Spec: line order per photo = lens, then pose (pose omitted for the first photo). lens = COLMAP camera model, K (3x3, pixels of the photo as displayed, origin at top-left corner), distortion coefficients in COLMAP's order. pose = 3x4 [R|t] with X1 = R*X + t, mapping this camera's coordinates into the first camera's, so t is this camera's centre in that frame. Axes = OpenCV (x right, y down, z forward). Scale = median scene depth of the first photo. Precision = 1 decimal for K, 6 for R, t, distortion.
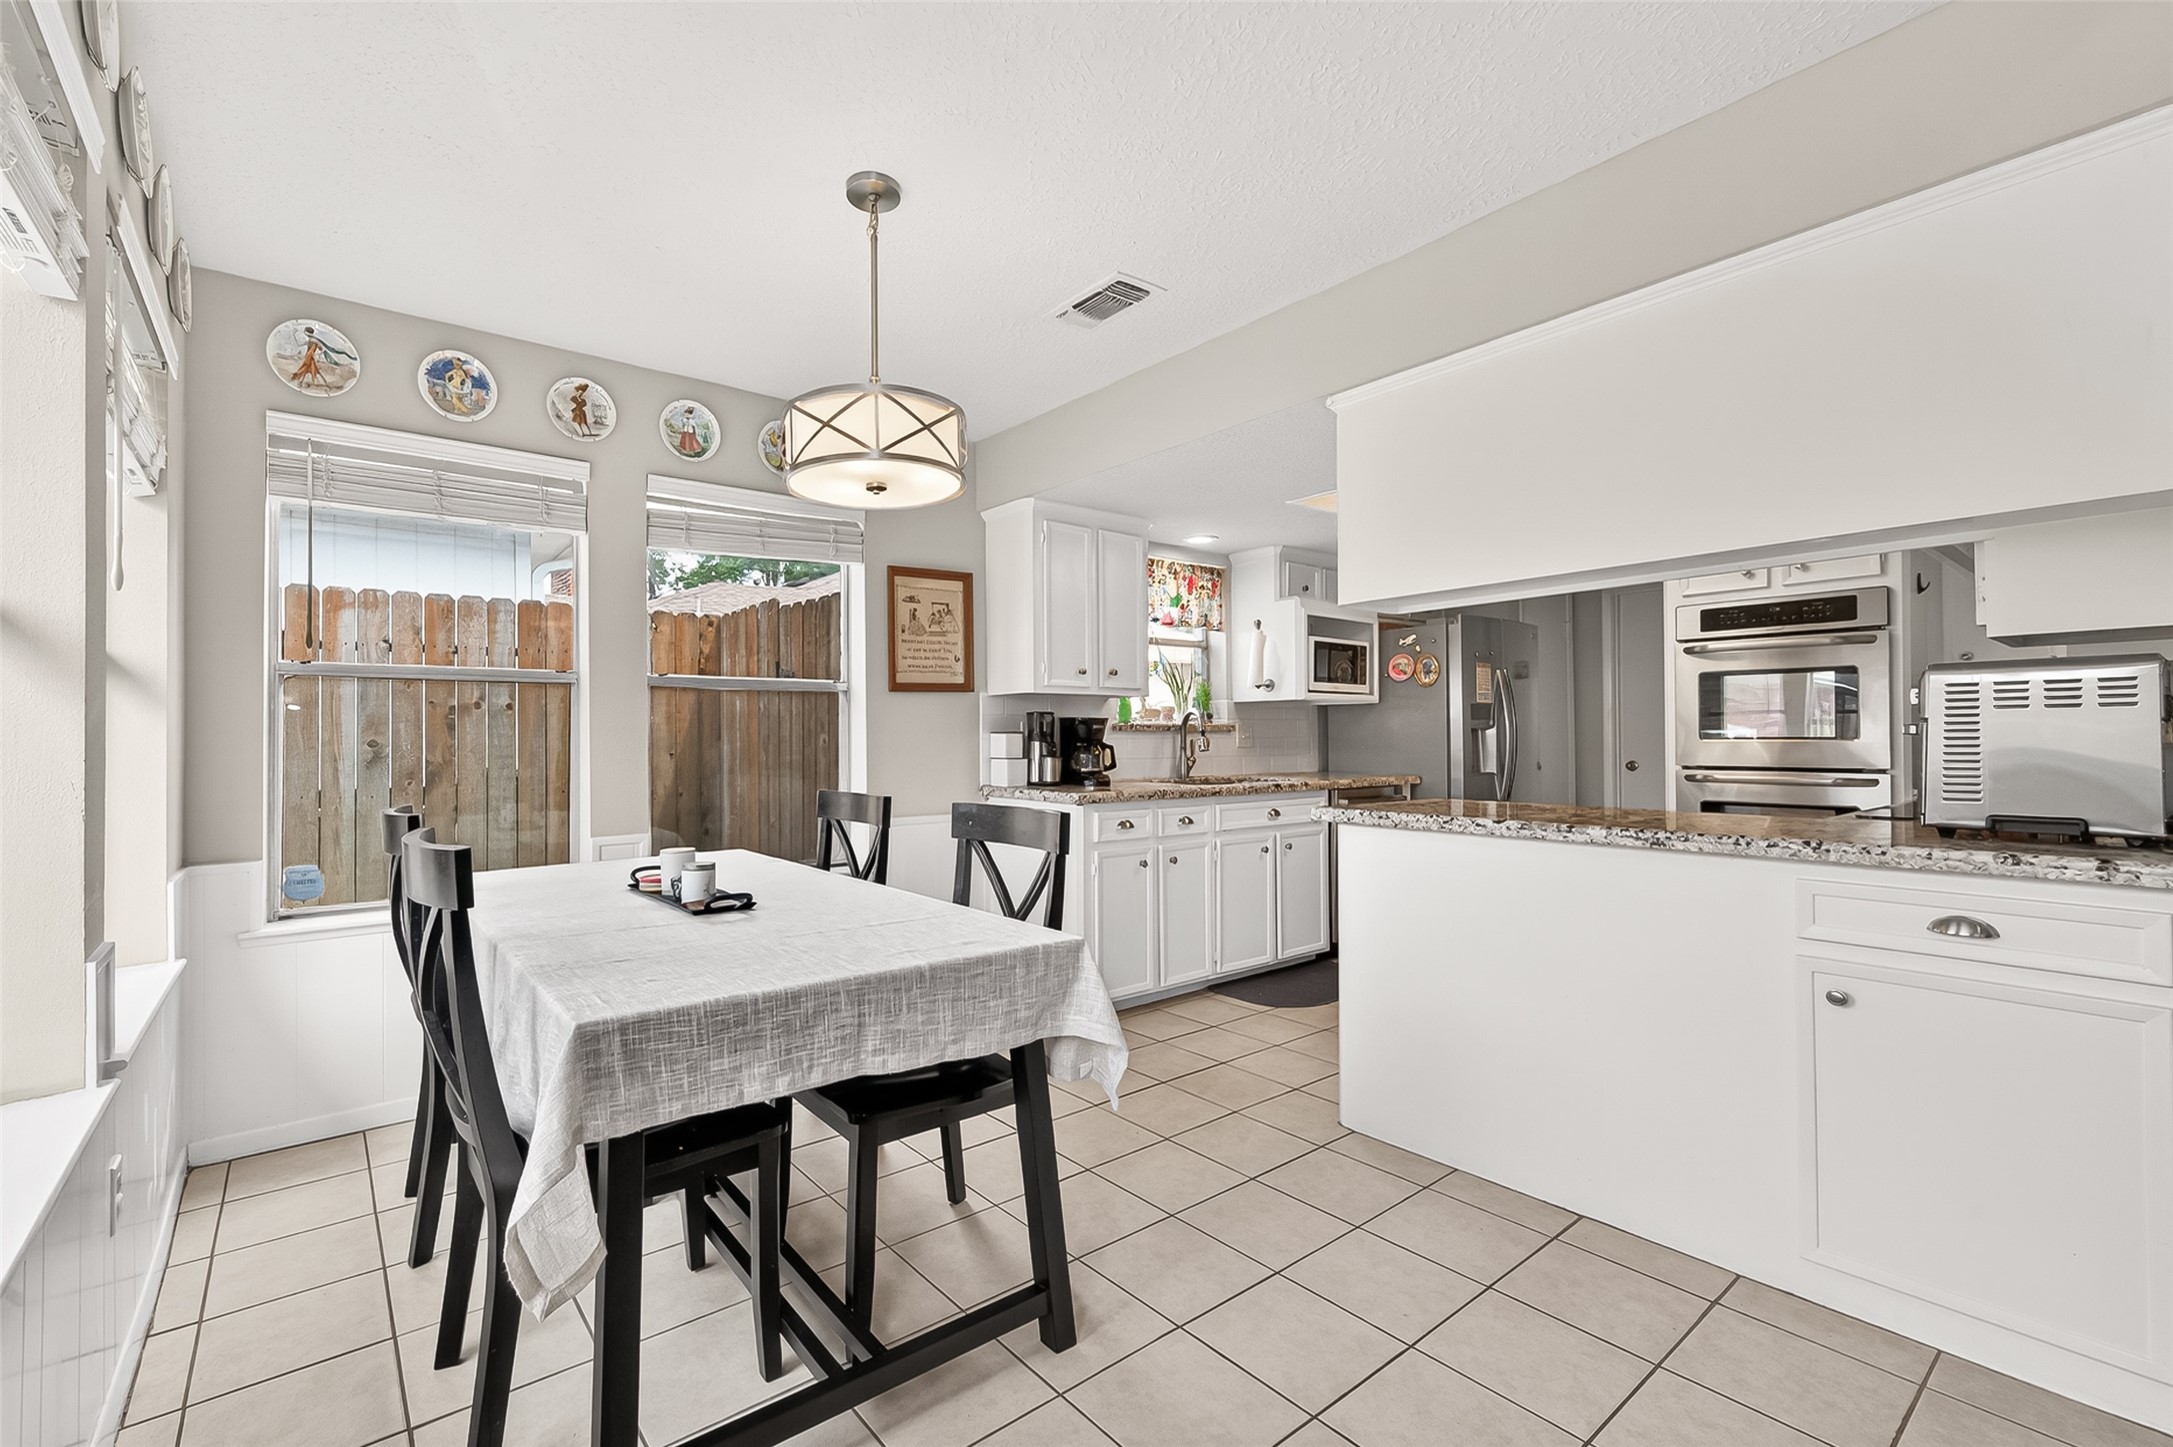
lens RADIAL K [[928.0, 0, 1021.4], [0, 928.0, 727.0], [0, 0, 1]] dist [0.012327, -0.006589]
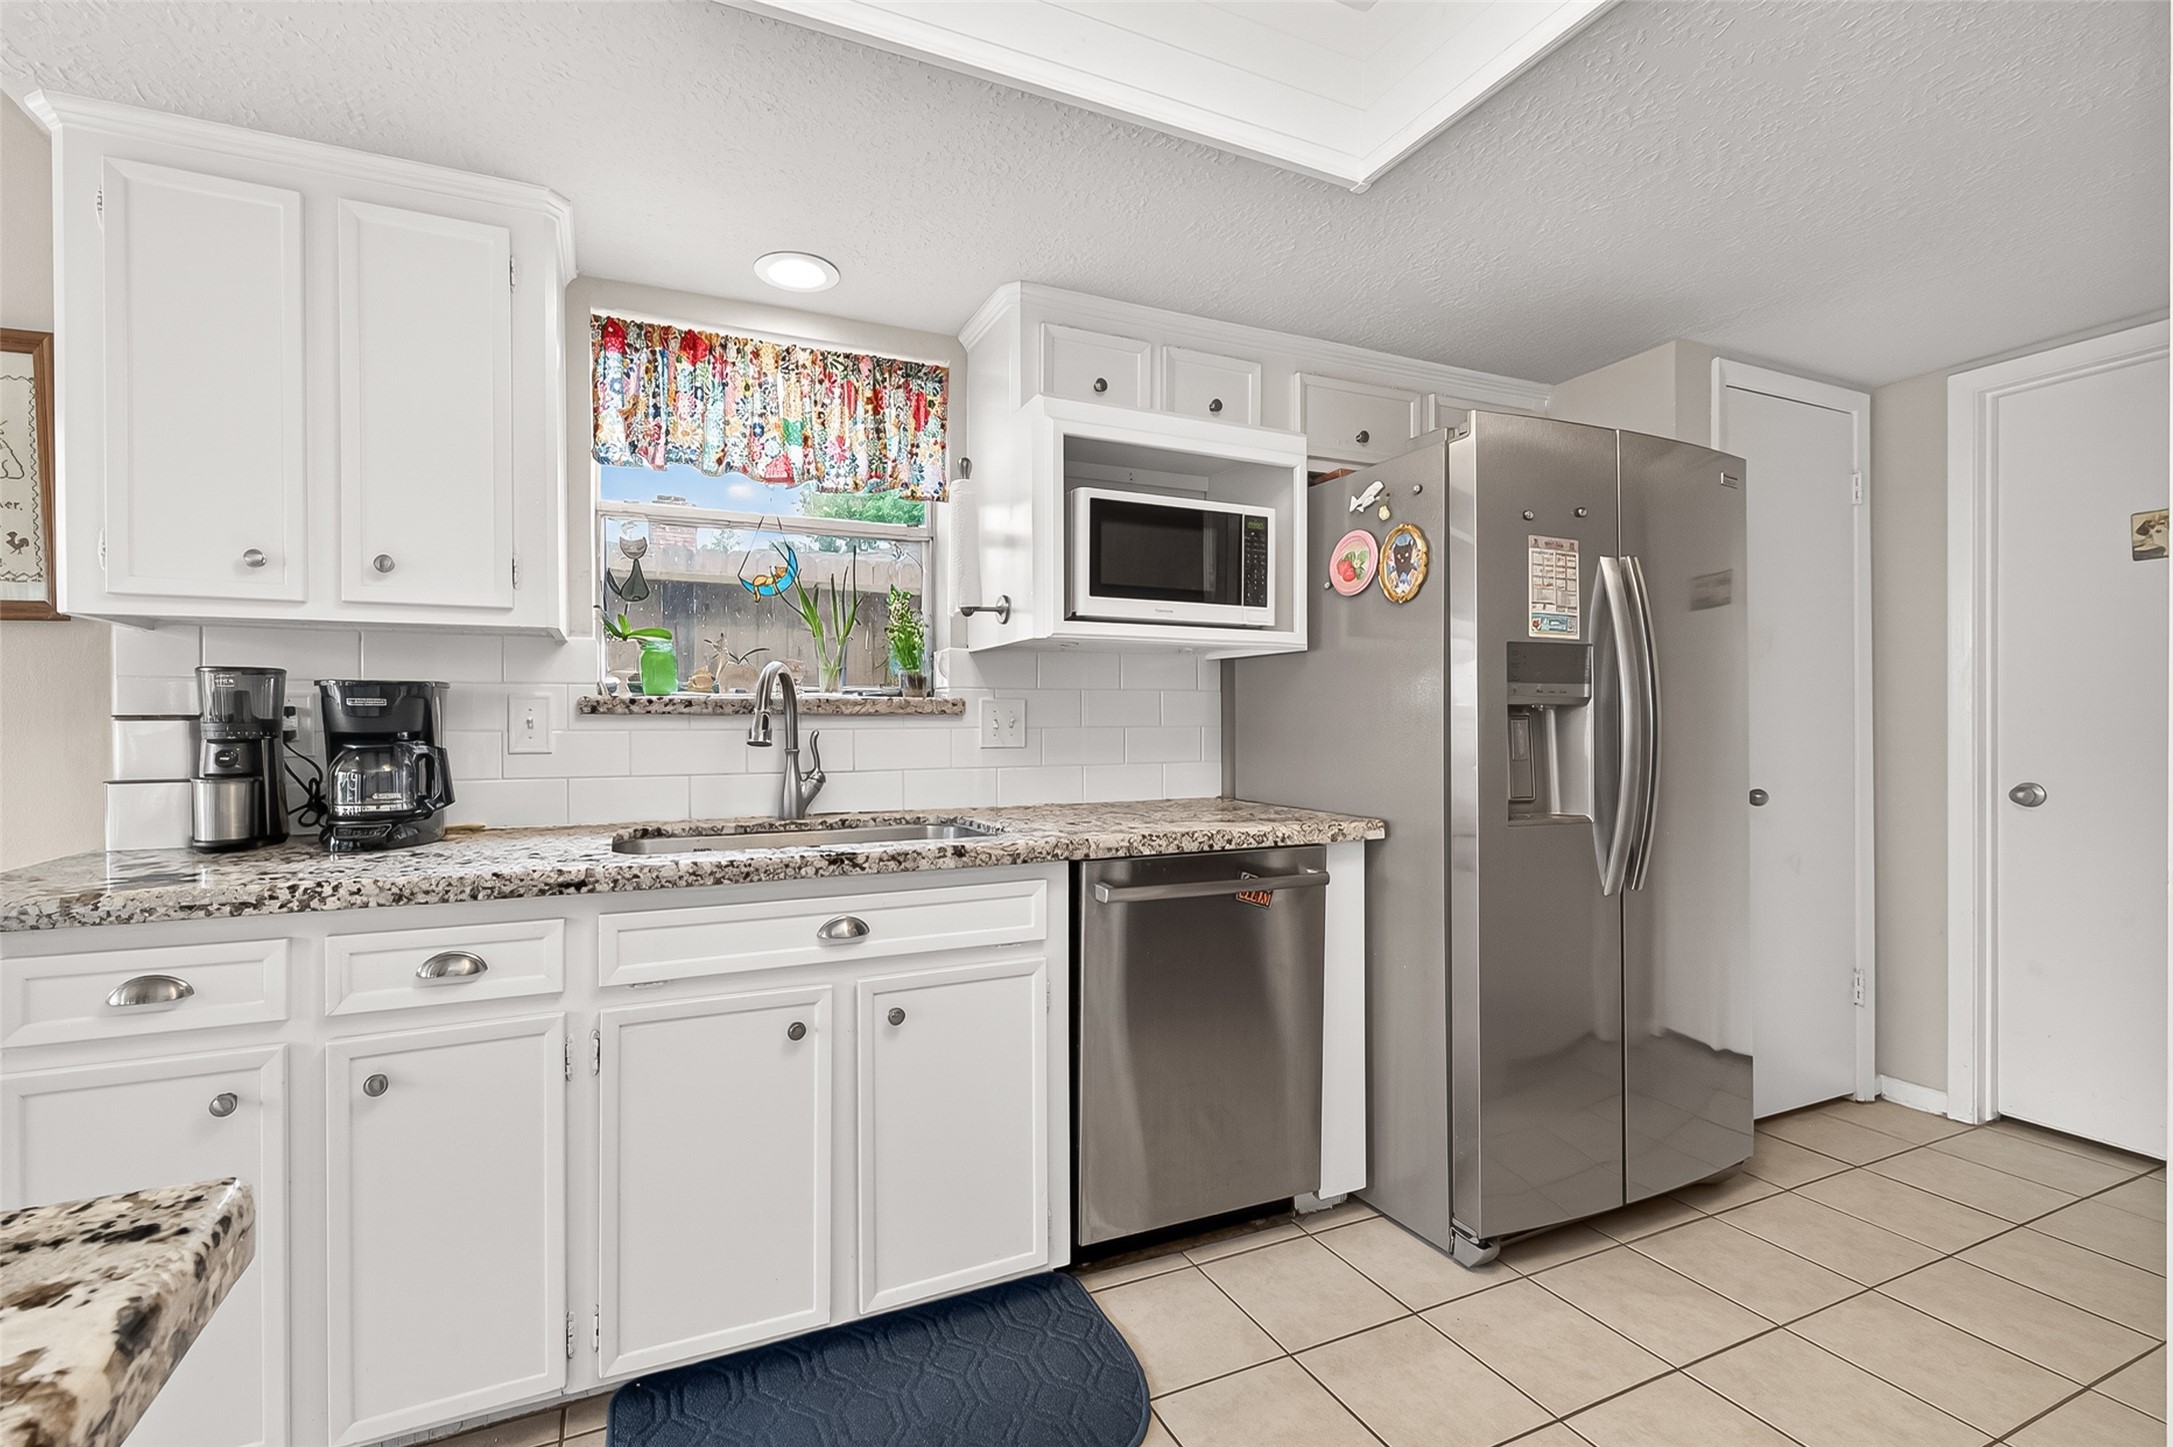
lens RADIAL K [[954.6, 0, 1029.3], [0, 954.6, 720.1], [0, 0, 1]] dist [-0.000090, -0.000448]
pose [[0.968874, -0.000461, -0.247554, 0.457086], [0.002757, 0.999956, 0.008927, 0.003775], [0.247539, -0.009332, 0.968833, 0.662350]]
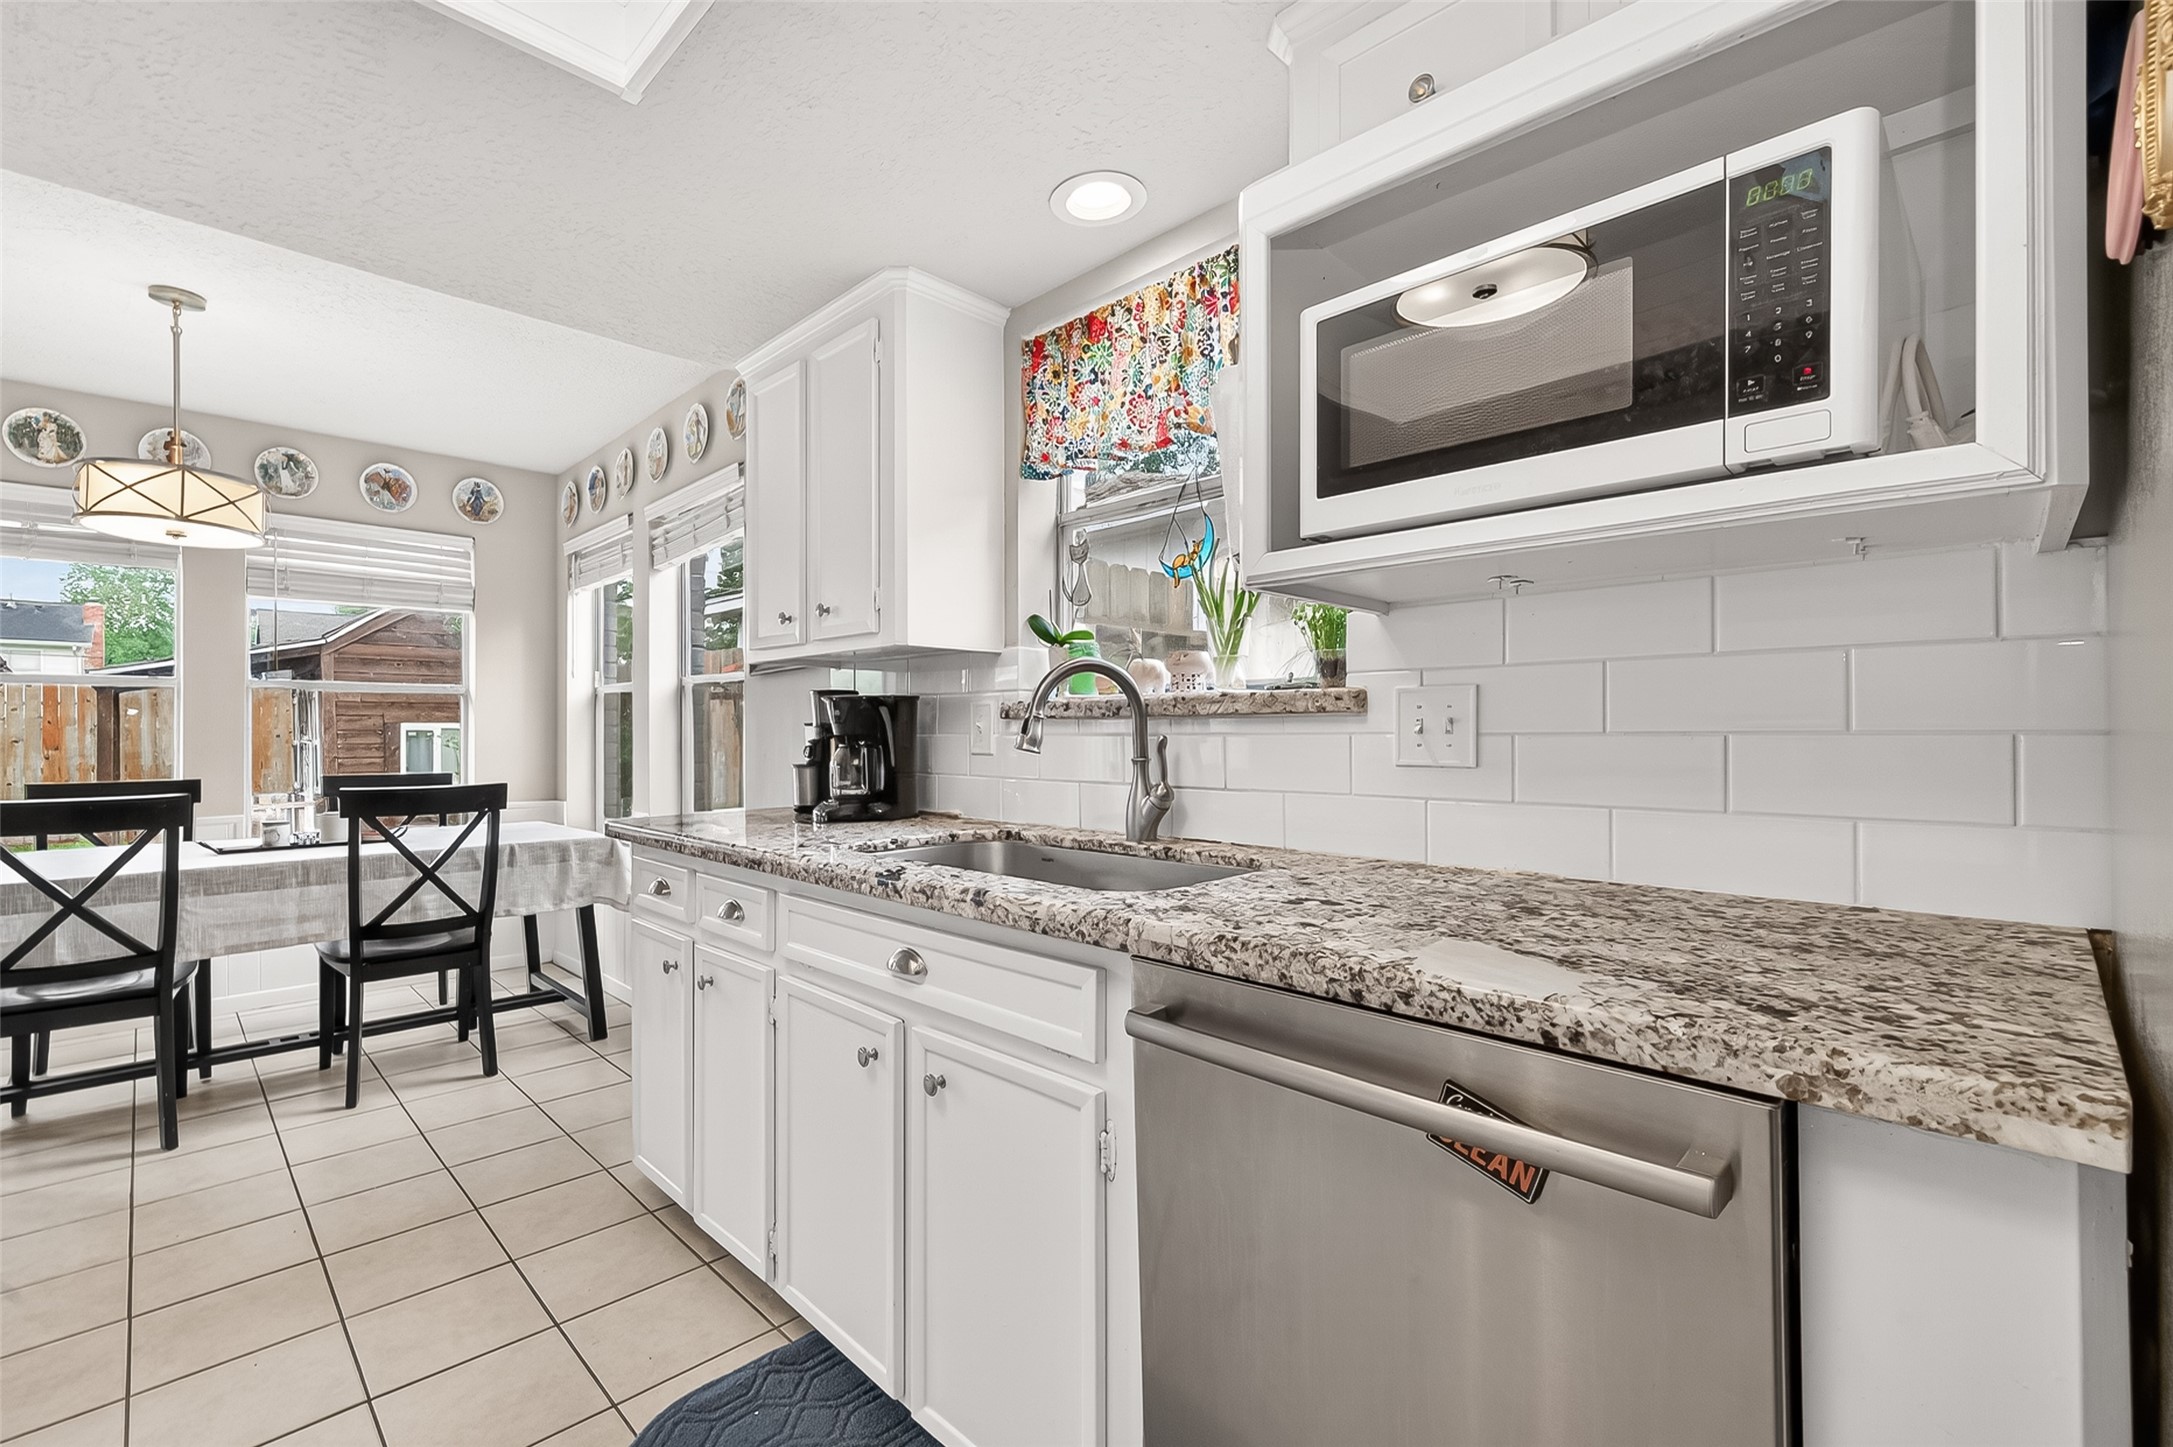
lens RADIAL K [[928.0, 0, 1021.4], [0, 928.0, 727.0], [0, 0, 1]] dist [0.012327, -0.006589]
pose [[0.097768, -0.001346, -0.995208, 0.627002], [0.014518, 0.999895, 0.000074, 0.009006], [0.995103, -0.014456, 0.097777, 1.041852]]
